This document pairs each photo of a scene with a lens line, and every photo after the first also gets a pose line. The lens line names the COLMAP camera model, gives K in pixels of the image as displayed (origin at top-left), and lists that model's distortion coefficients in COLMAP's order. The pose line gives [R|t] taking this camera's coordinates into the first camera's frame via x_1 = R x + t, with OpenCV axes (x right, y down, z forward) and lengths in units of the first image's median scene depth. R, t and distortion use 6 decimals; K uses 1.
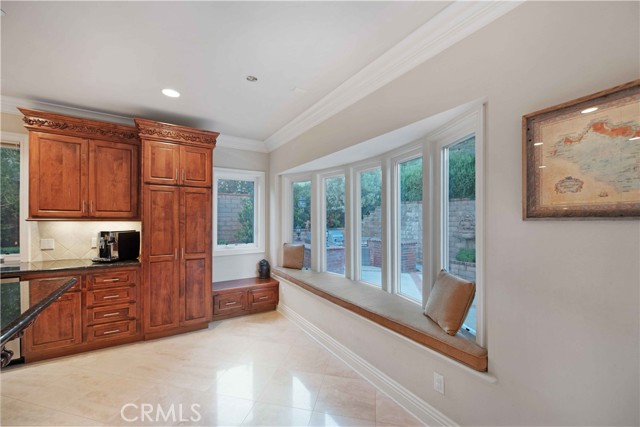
lens RADIAL K [[253.1, 0, 317.8], [0, 253.1, 216.9], [0, 0, 1]] dist [-0.023546, 0.001833]
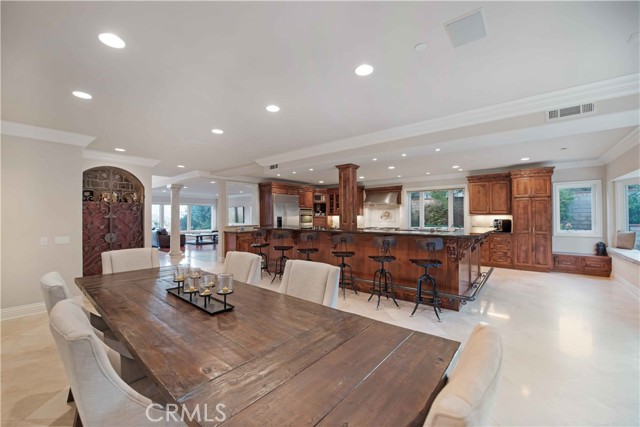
lens RADIAL K [[253.1, 0, 316.9], [0, 253.1, 216.3], [0, 0, 1]] dist [-0.023546, 0.001833]
pose [[0.310148, -0.009292, -0.950643, 0.834175], [0.010346, 0.999926, -0.006399, 0.025055], [0.950632, -0.007851, 0.310222, -1.292432]]
